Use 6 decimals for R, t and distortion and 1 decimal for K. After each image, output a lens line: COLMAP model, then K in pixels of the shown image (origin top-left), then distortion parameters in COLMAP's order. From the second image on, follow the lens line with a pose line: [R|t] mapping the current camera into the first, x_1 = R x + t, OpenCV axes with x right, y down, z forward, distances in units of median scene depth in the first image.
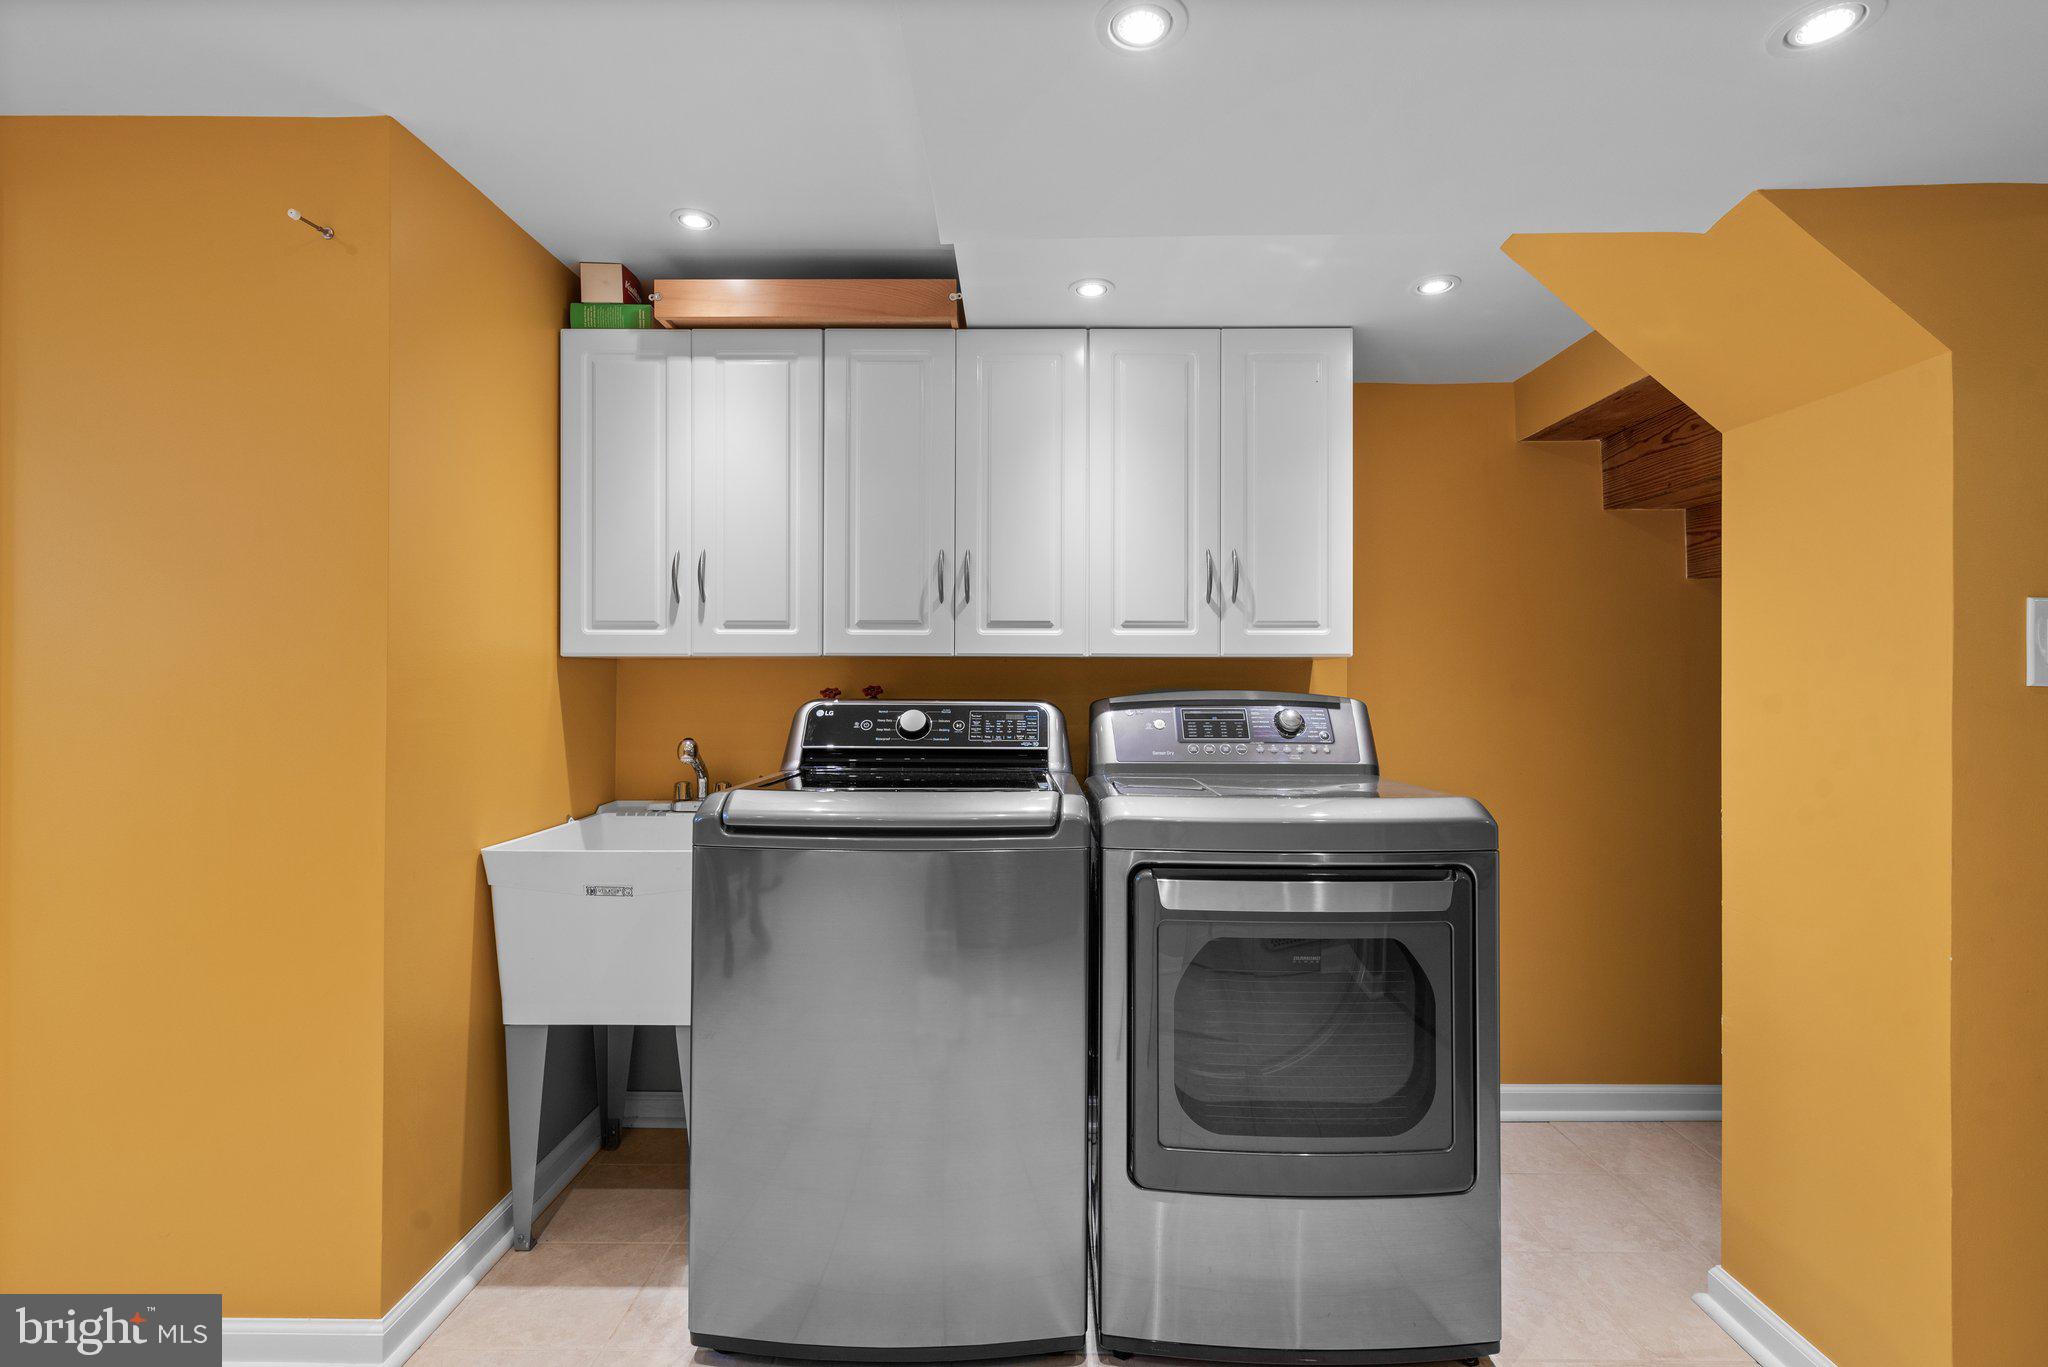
lens RADIAL K [[938.5, 0, 1017.6], [0, 938.5, 688.0], [0, 0, 1]] dist [0.000864, -0.000062]
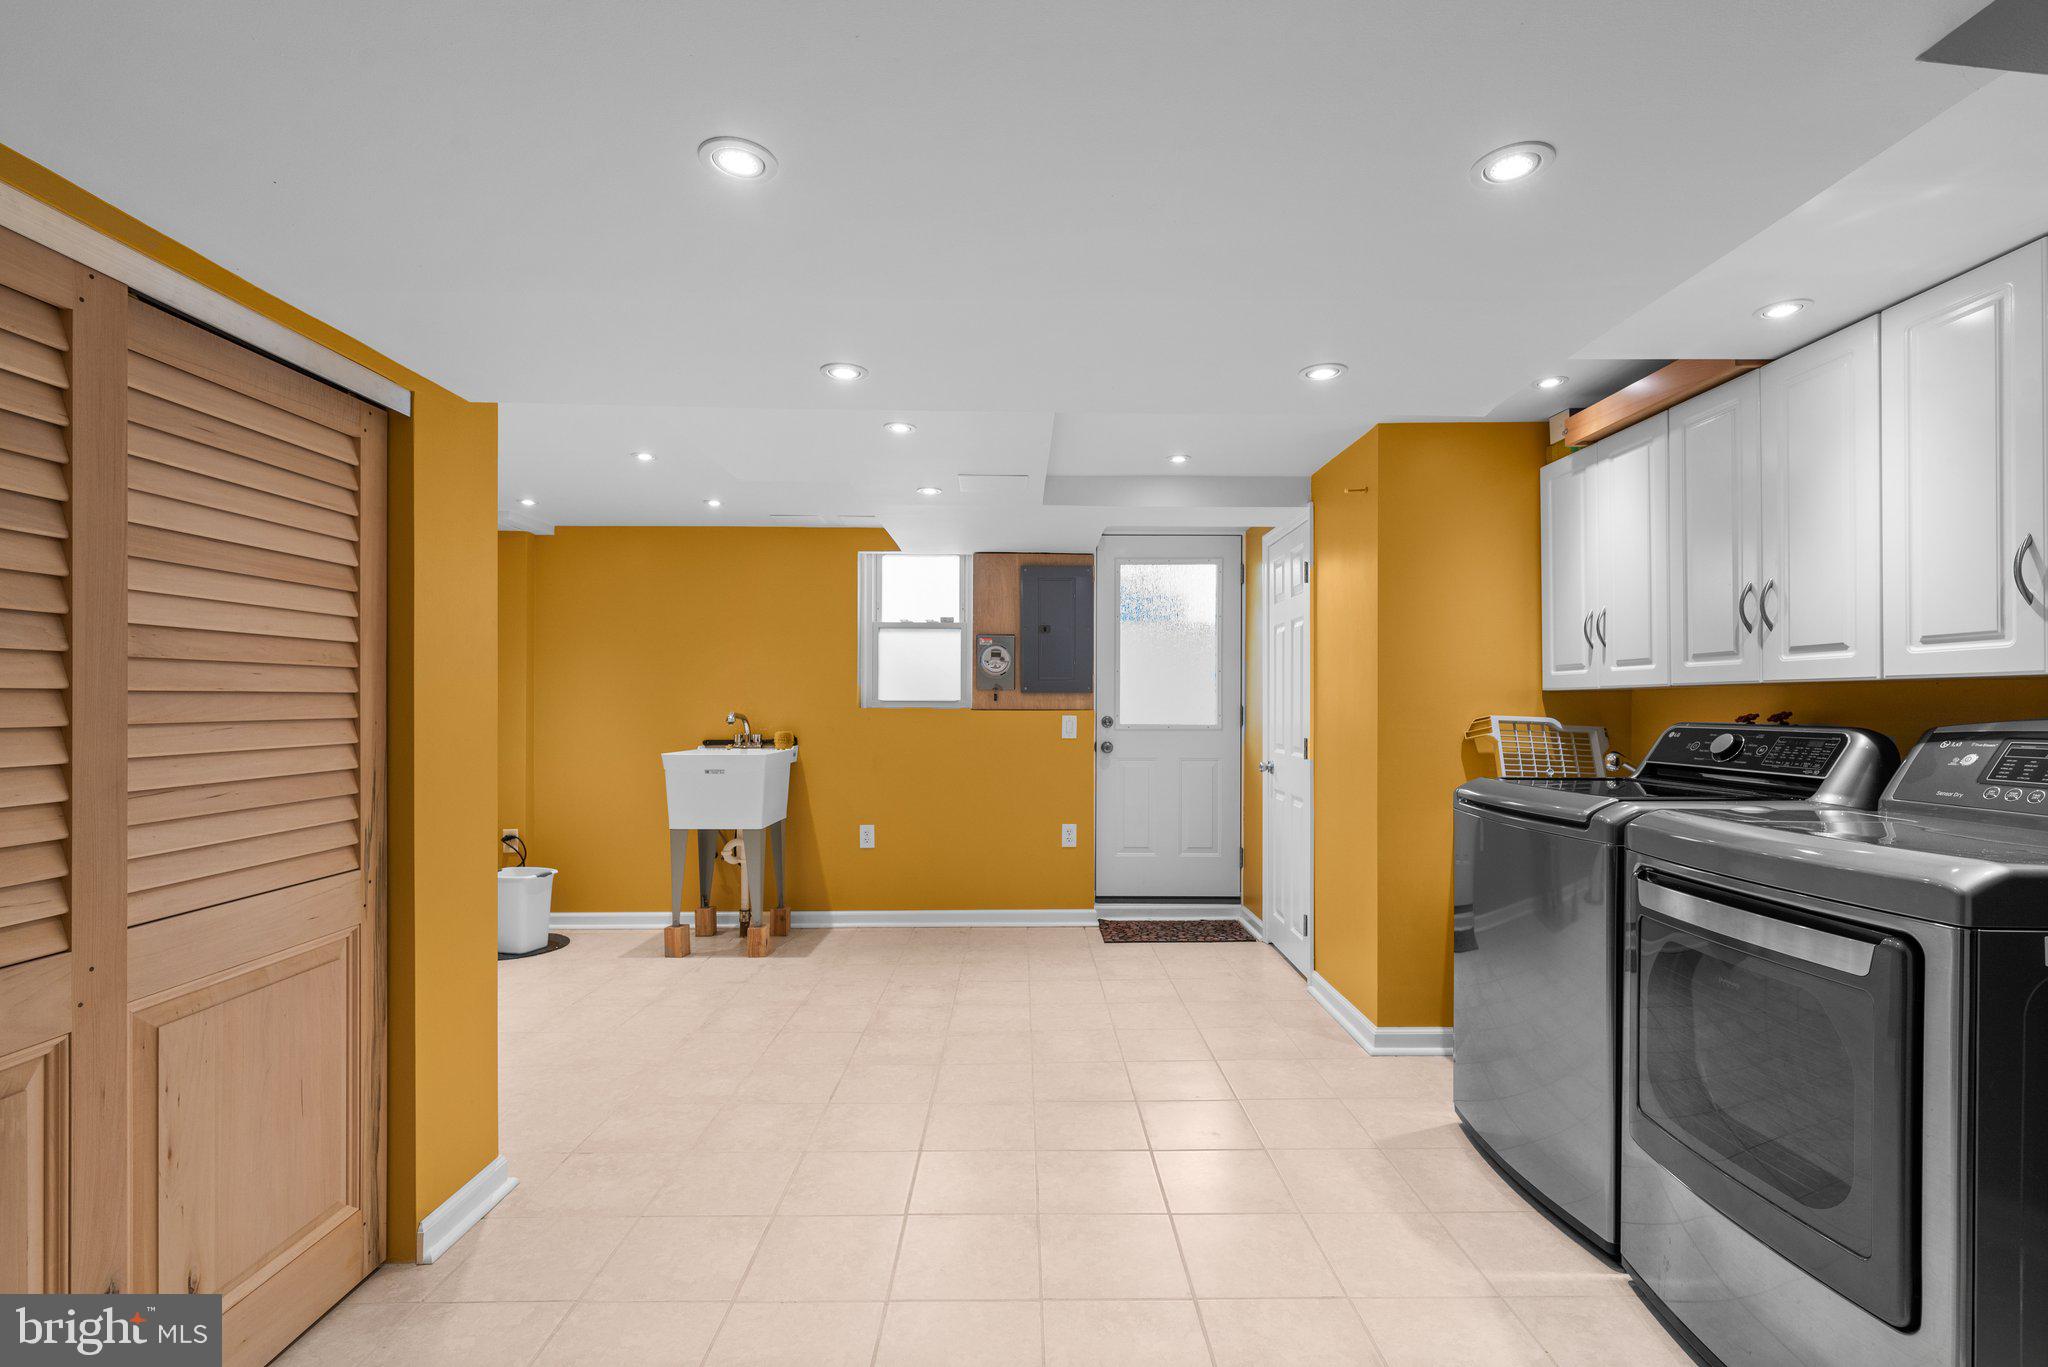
lens RADIAL K [[938.5, 0, 1017.6], [0, 938.5, 688.0], [0, 0, 1]] dist [0.000864, -0.000062]
pose [[0.003269, -0.022082, -0.999751, 0.964620], [-0.001217, 0.999755, -0.022086, -0.004909], [0.999994, 0.001289, 0.003242, 0.178044]]
